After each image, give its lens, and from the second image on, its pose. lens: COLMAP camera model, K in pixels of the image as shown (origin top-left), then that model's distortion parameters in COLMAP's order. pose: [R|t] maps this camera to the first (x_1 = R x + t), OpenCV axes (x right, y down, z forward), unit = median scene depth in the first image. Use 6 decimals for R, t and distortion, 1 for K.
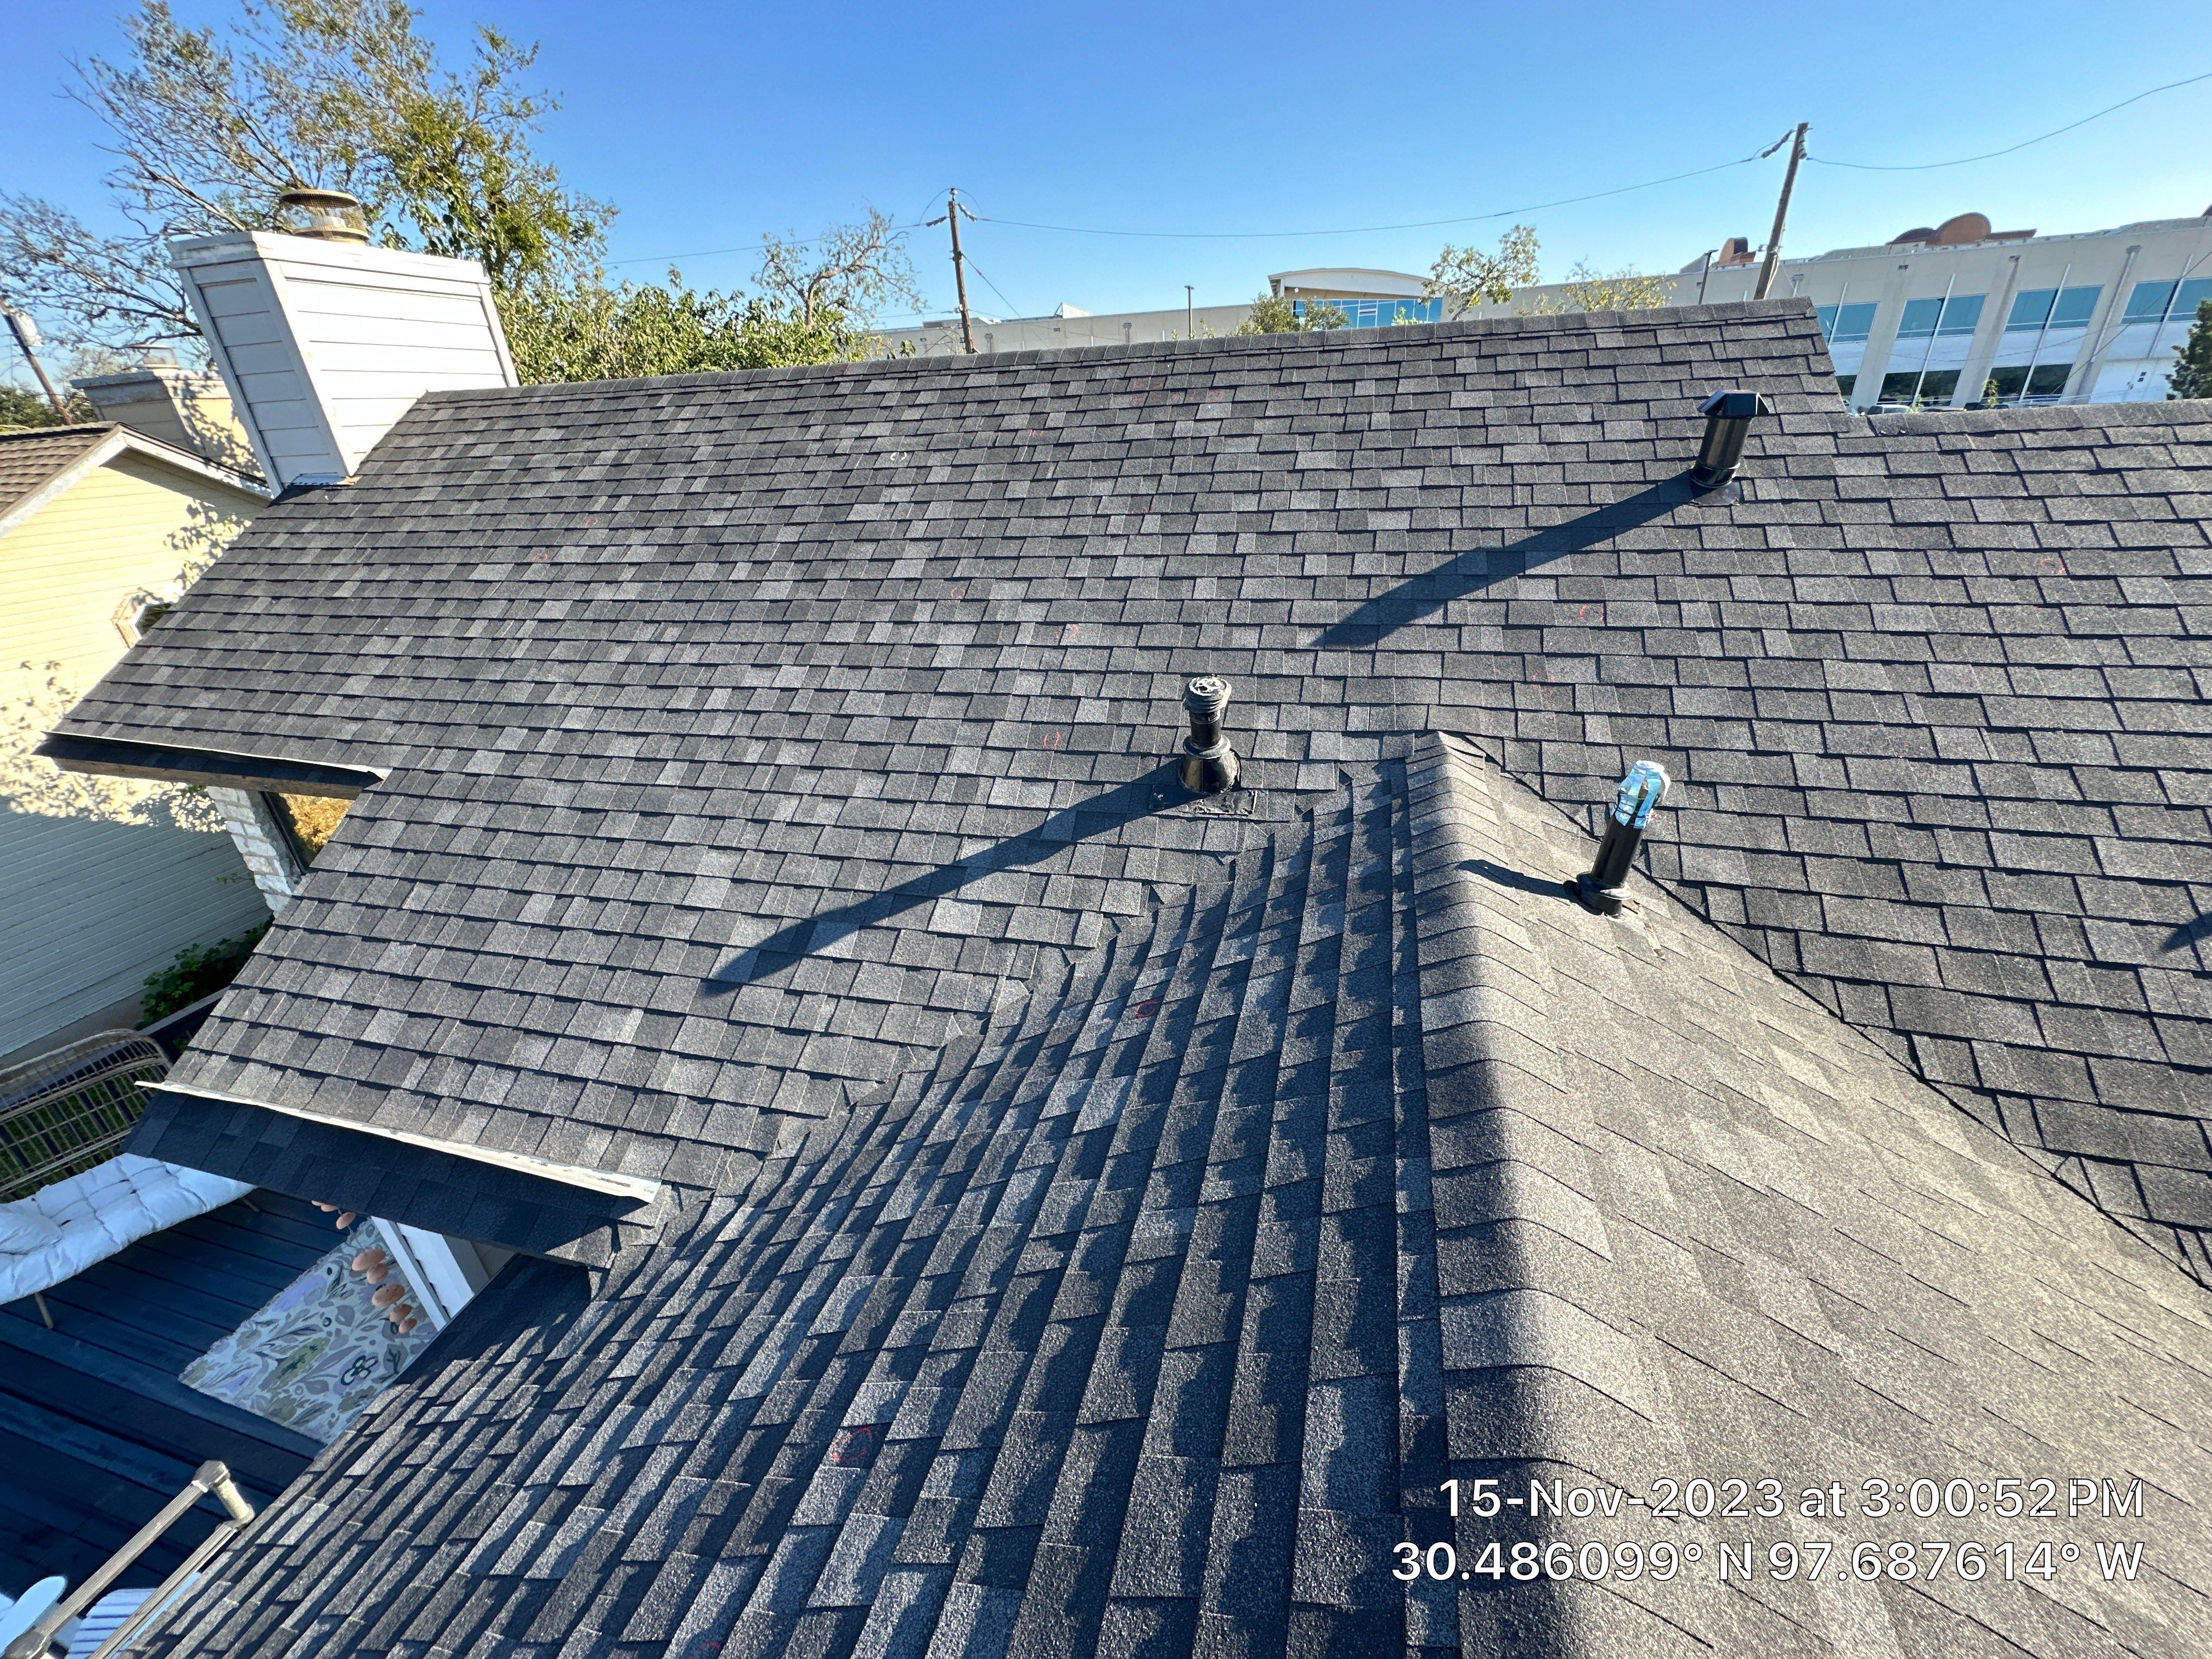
lens RADIAL K [[880.6, 0, 1106.0], [0, 880.6, 829.5], [0, 0, 1]] dist [-0.005605, 0.001534]
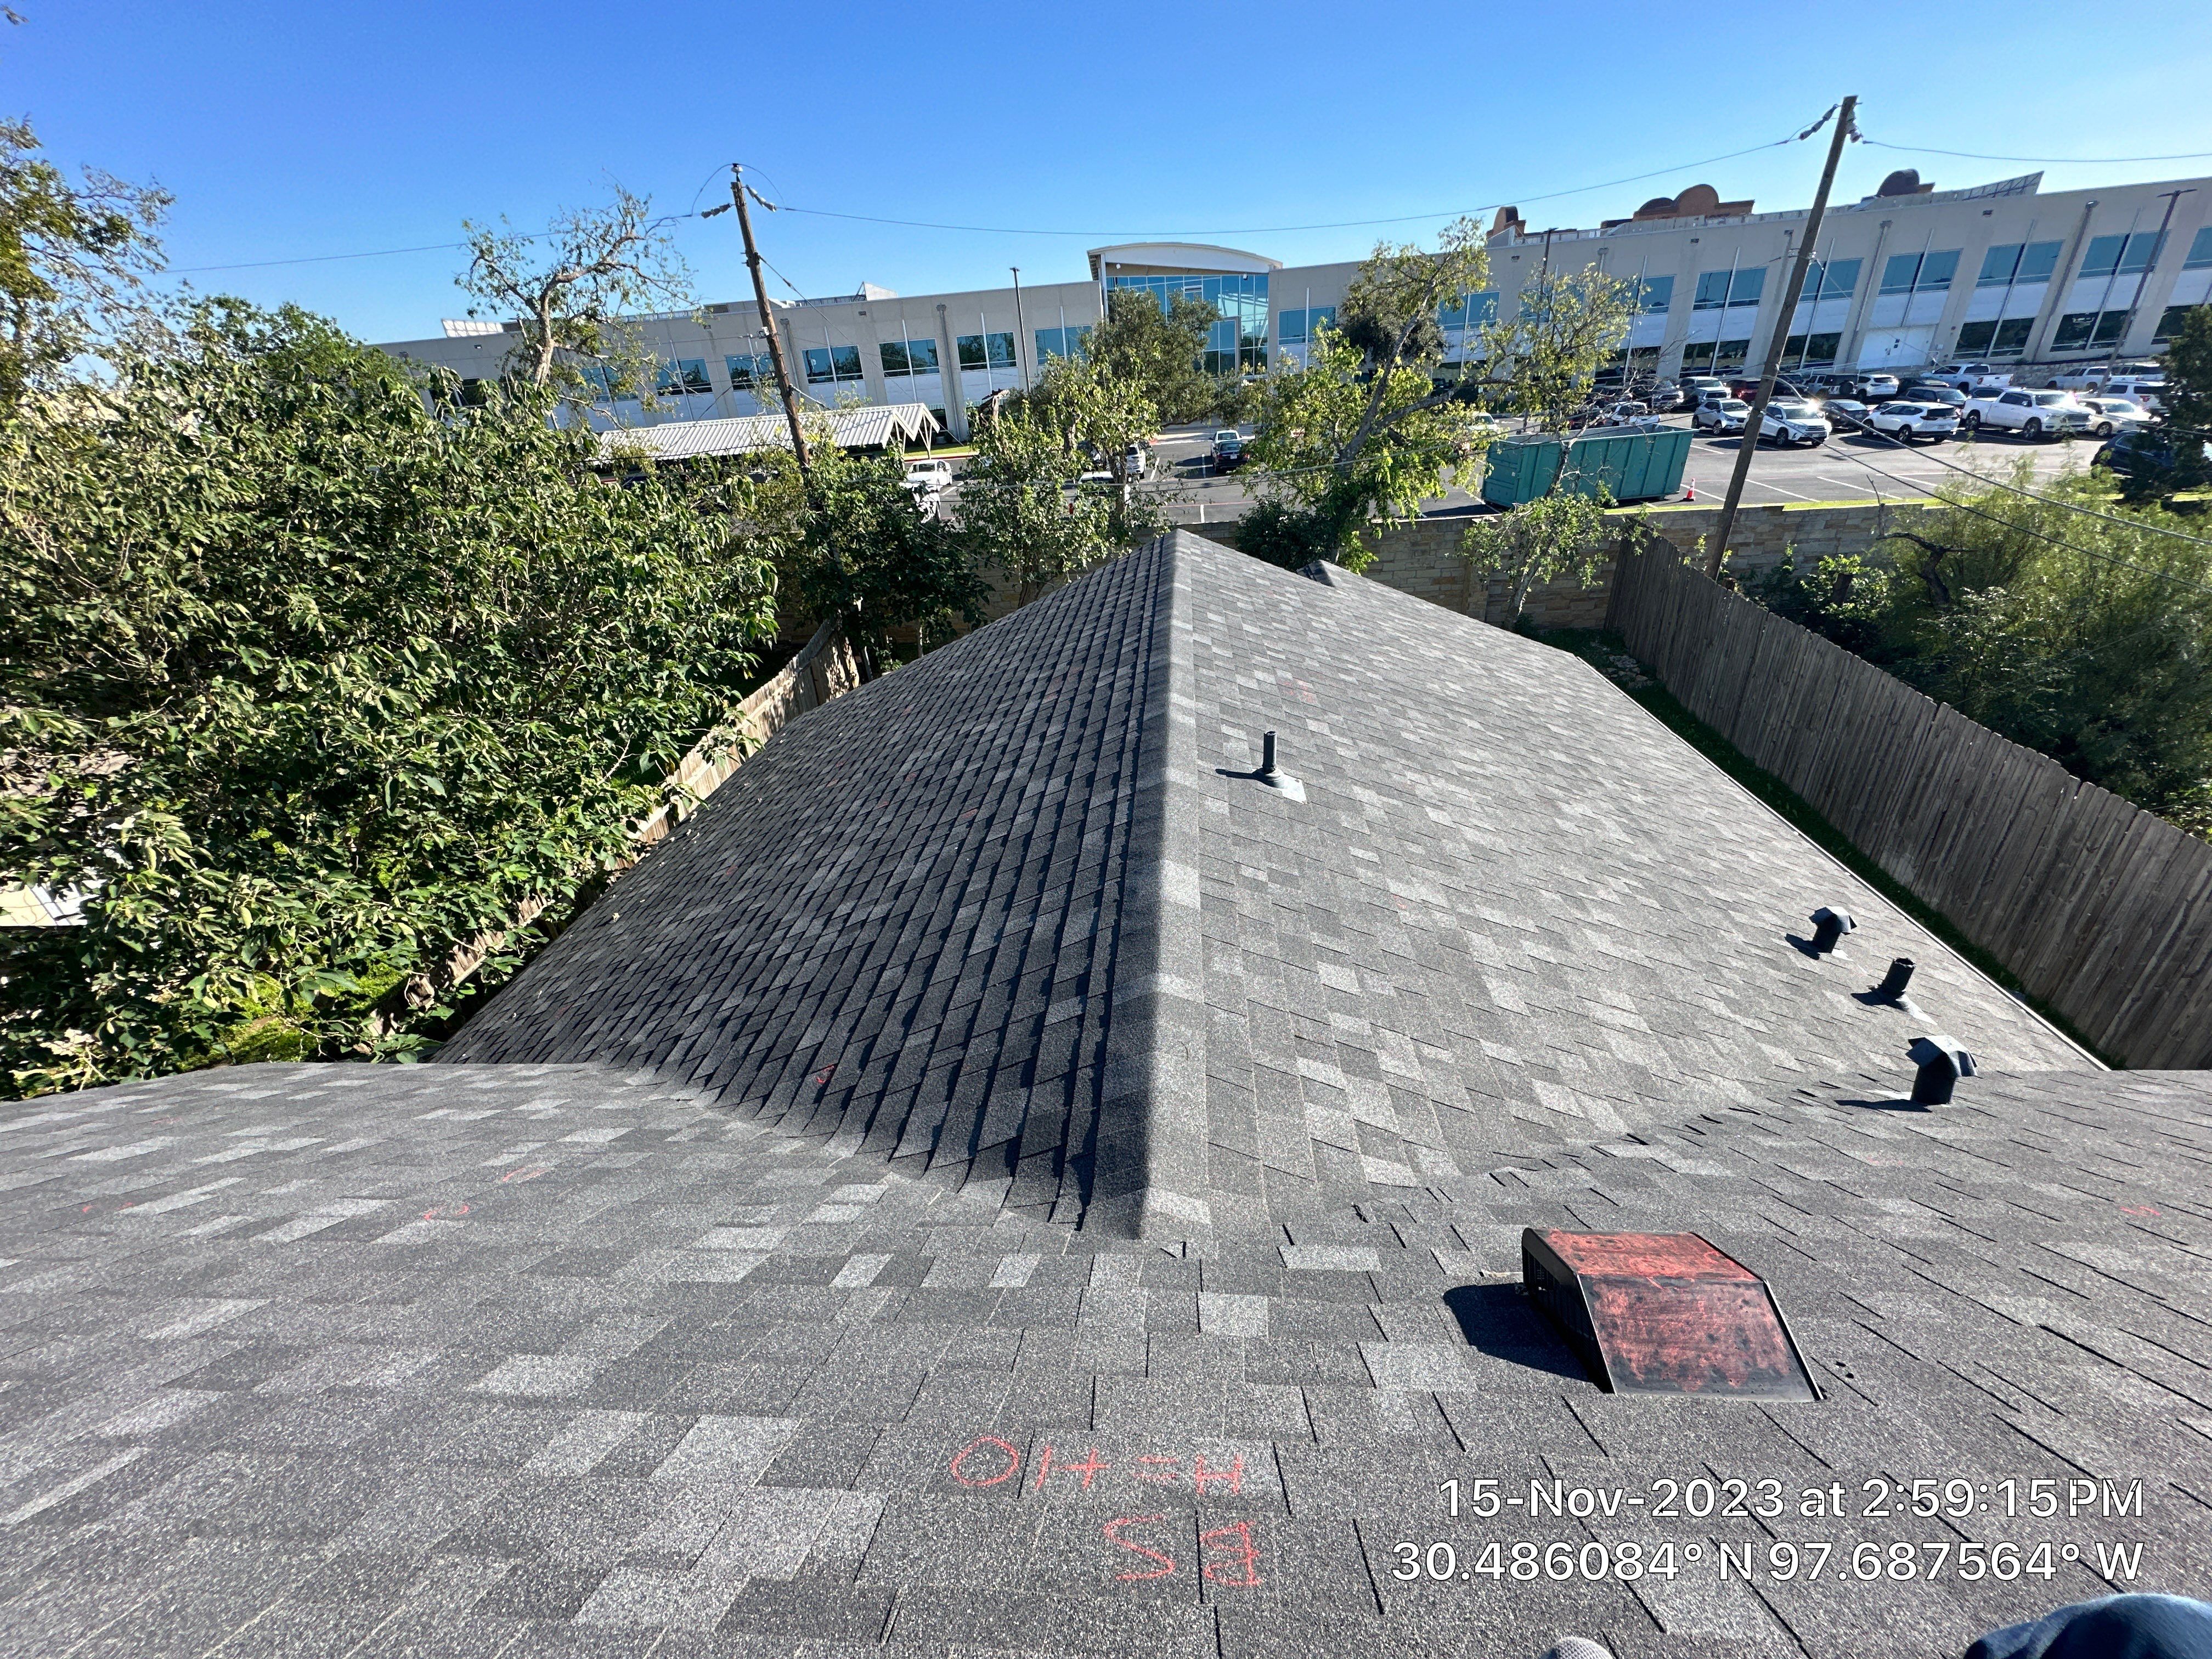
lens RADIAL K [[880.6, 0, 1106.0], [0, 880.6, 829.5], [0, 0, 1]] dist [-0.005605, 0.001534]
pose [[0.980790, -0.110435, 0.160793, -0.290847], [0.106028, 0.993720, 0.035765, -1.017200], [-0.163732, -0.018030, 0.986340, 1.306297]]
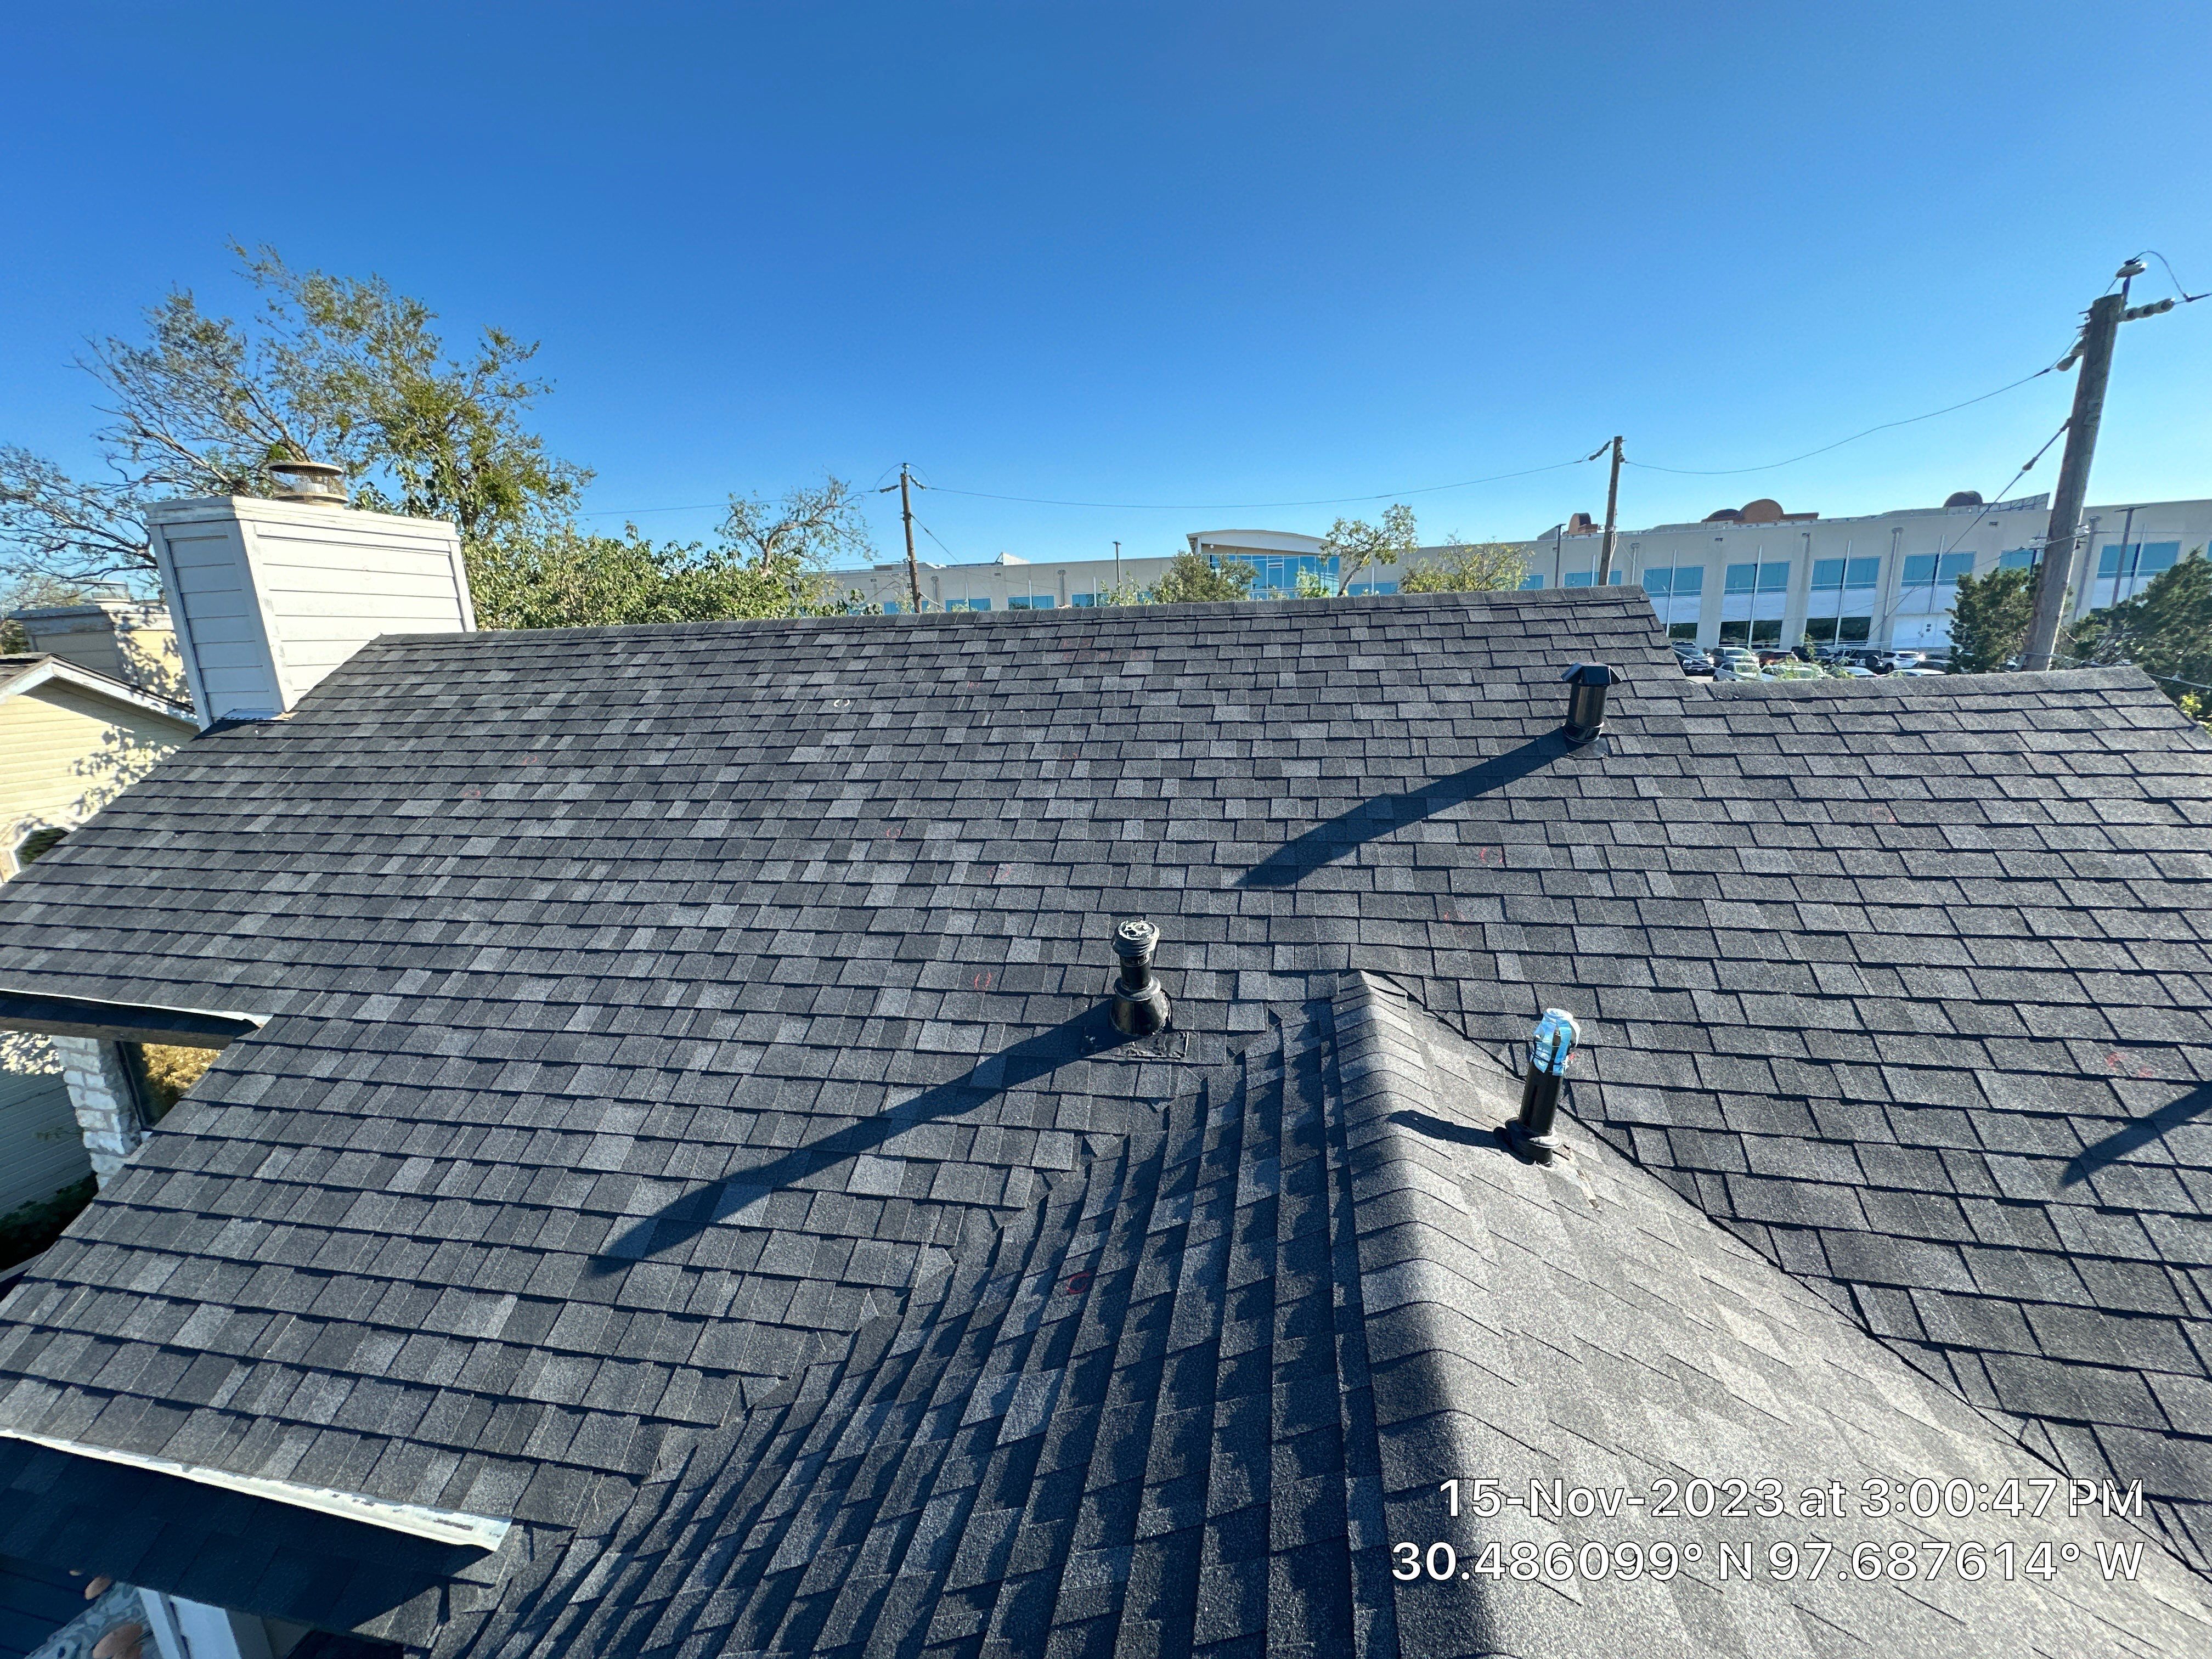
lens RADIAL K [[880.0, 0, 1106.0], [0, 880.0, 829.5], [0, 0, 1]] dist [-0.004155, 0.000967]
pose [[0.997470, -0.001823, 0.071067, 0.007229], [0.018275, 0.972649, -0.231561, -0.036954], [-0.068701, 0.232274, 0.970221, -0.015863]]
